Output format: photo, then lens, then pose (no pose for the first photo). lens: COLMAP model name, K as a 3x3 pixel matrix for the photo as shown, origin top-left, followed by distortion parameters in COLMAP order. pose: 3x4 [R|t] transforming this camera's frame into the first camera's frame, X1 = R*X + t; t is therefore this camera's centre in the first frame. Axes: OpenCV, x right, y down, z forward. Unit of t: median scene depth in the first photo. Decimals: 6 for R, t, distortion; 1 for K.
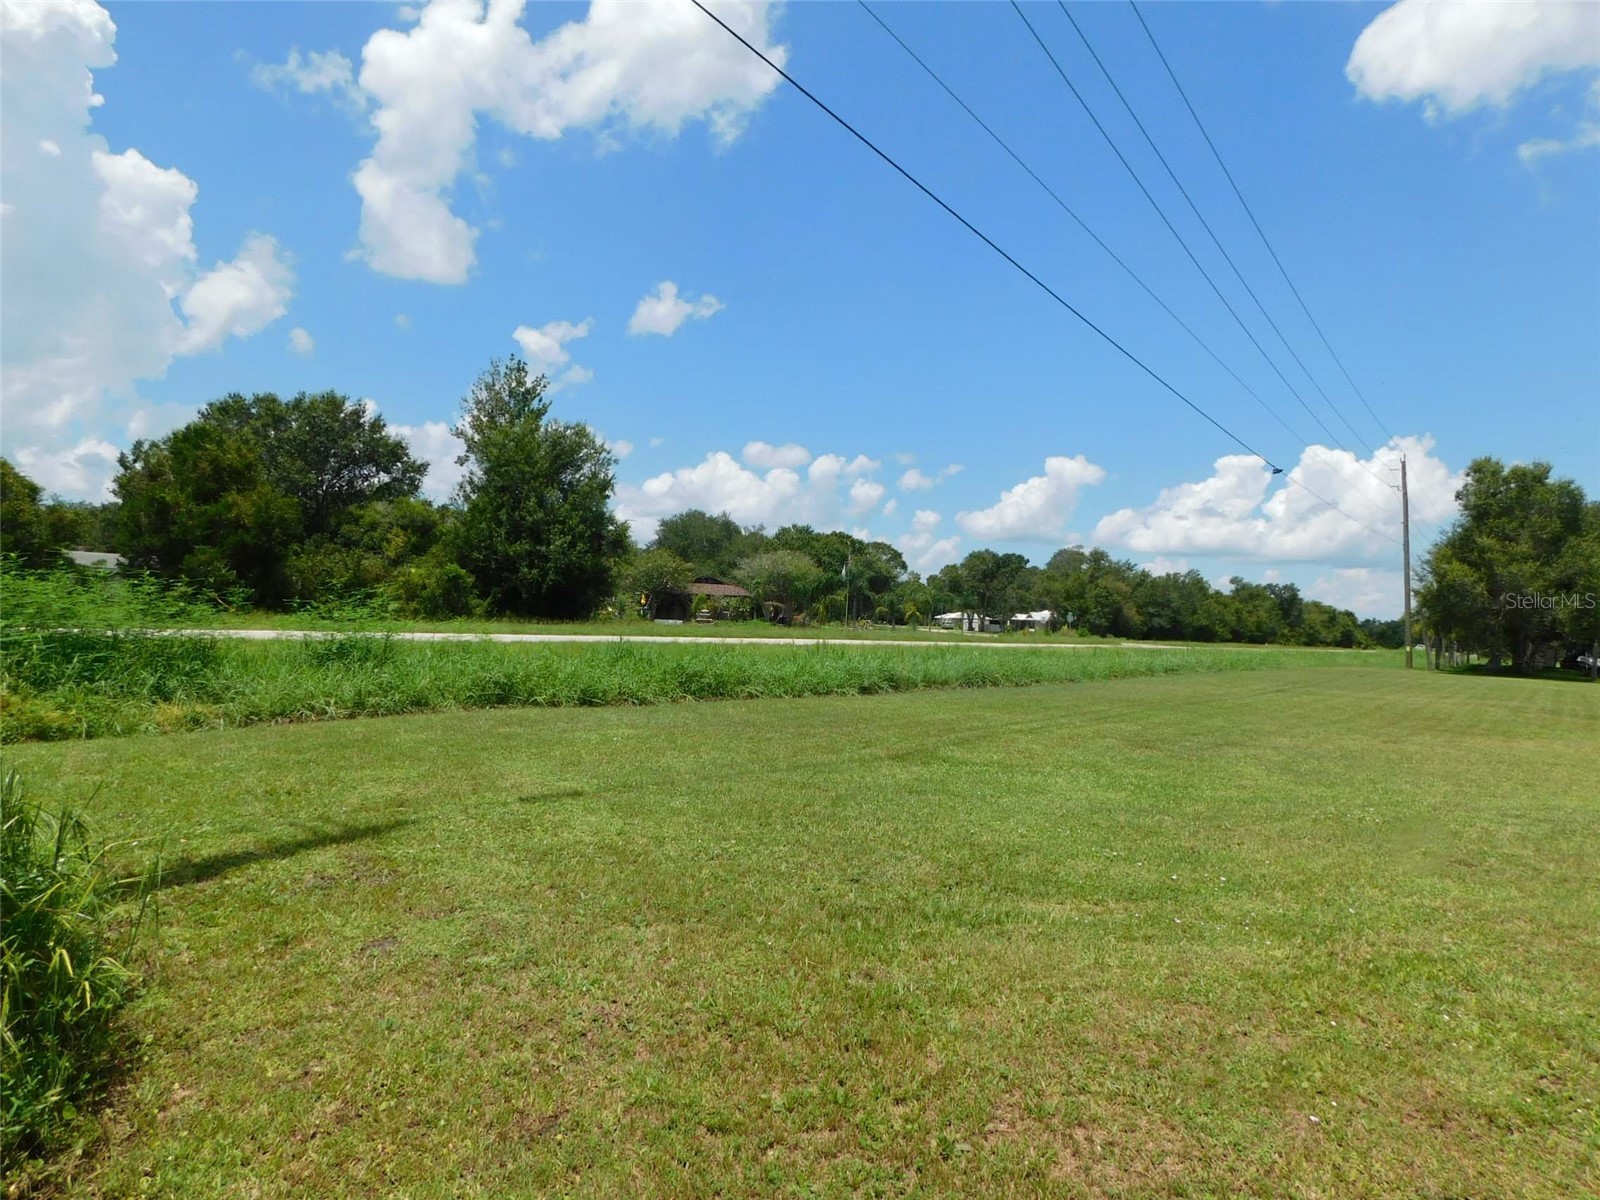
lens RADIAL K [[1055.0, 0, 811.0], [0, 1055.0, 595.8], [0, 0, 1]] dist [-0.069613, 0.054404]
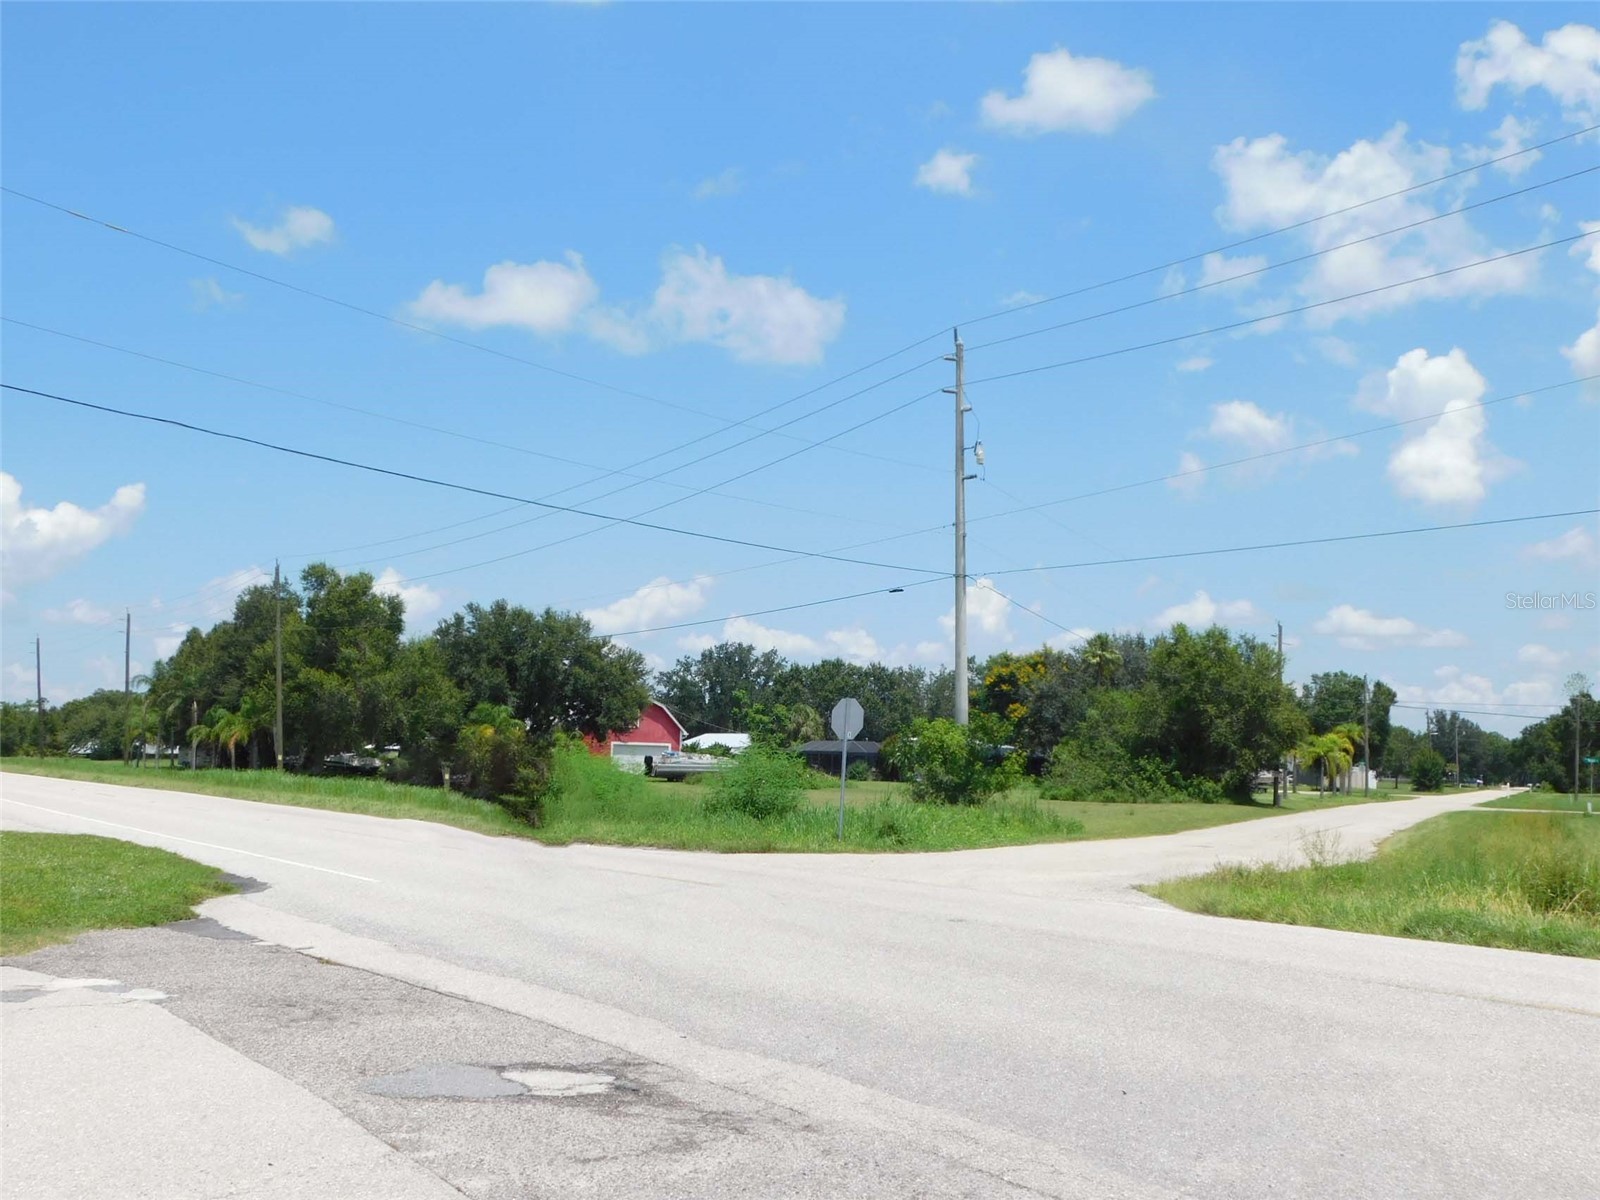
lens RADIAL K [[1949.2, 0, 845.2], [0, 1949.2, 547.4], [0, 0, 1]] dist [-0.017494, 0.000000]
pose [[0.407033, 0.051317, 0.911971, -0.698809], [-0.011885, 0.998634, -0.050889, -0.047832], [-0.913336, 0.009875, 0.407087, -0.189974]]
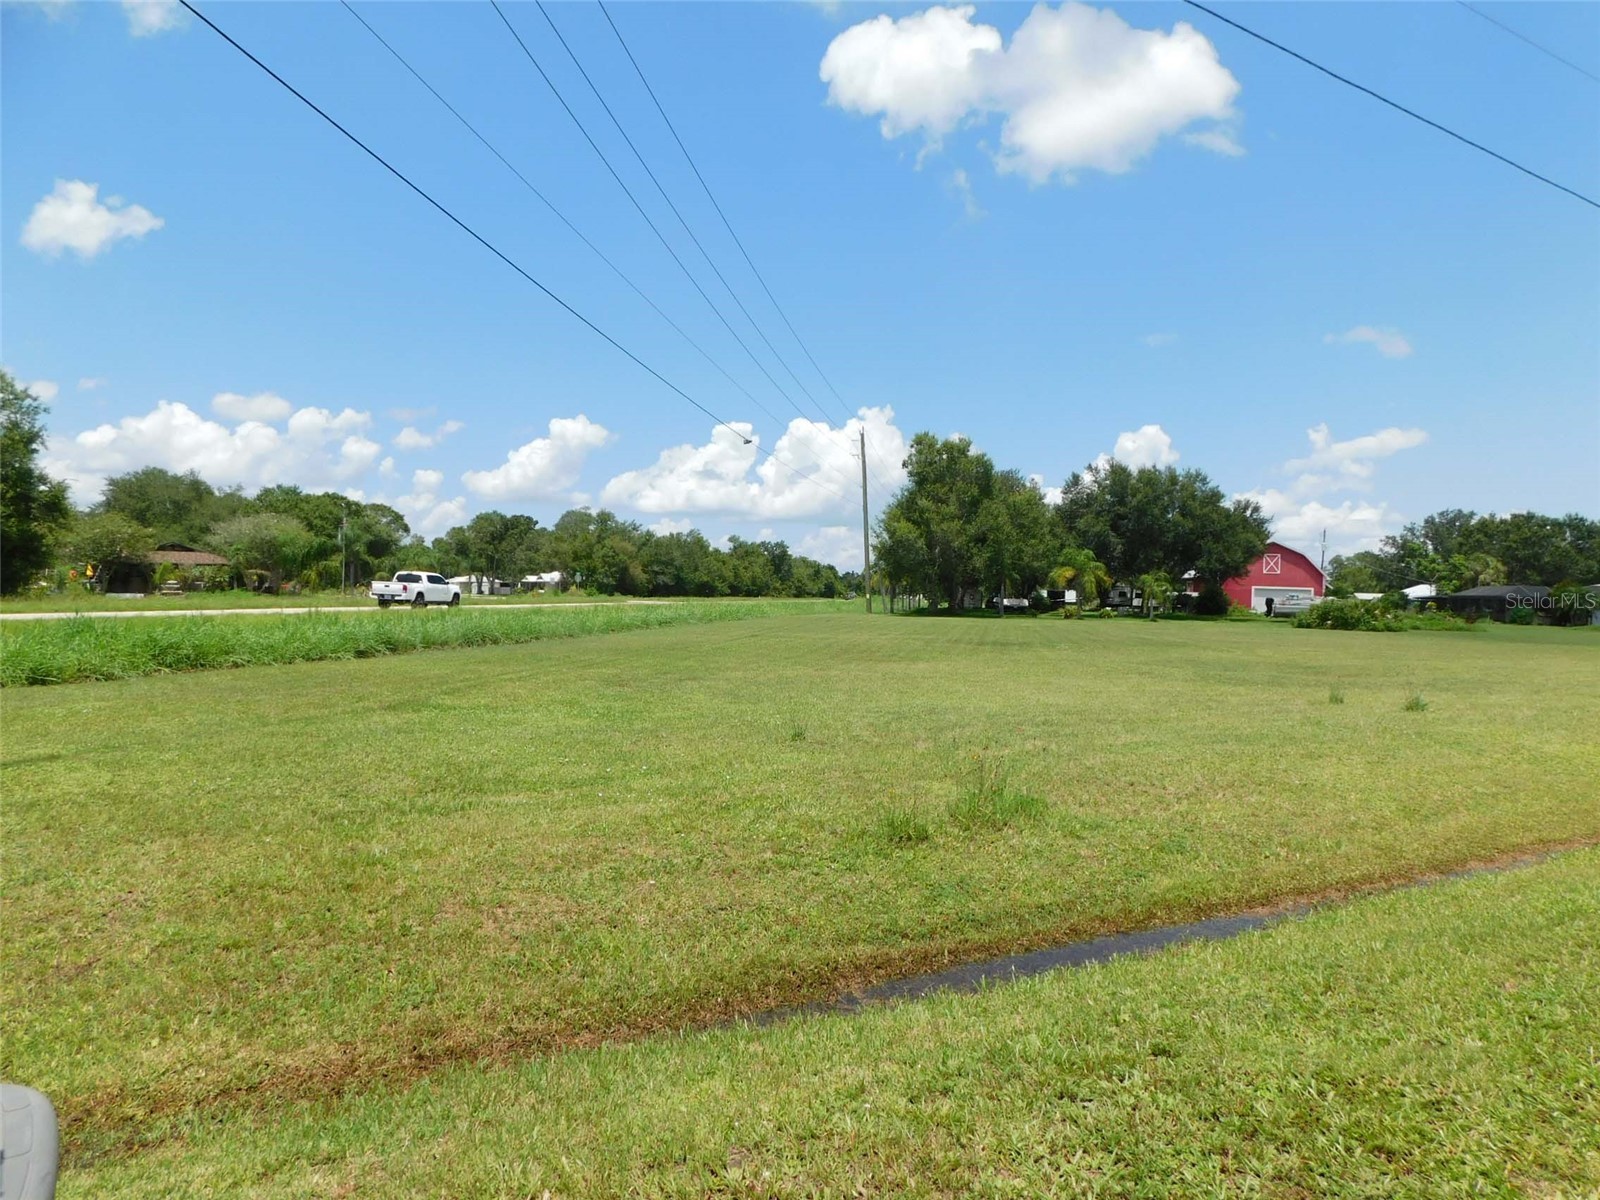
lens RADIAL K [[1055.0, 0, 805.1], [0, 1055.0, 606.3], [0, 0, 1]] dist [-0.069613, 0.054404]
pose [[0.899968, -0.039743, 0.434140, 0.000232], [0.019281, 0.998490, 0.051437, 0.000283], [-0.435529, -0.037921, 0.899376, -0.023058]]
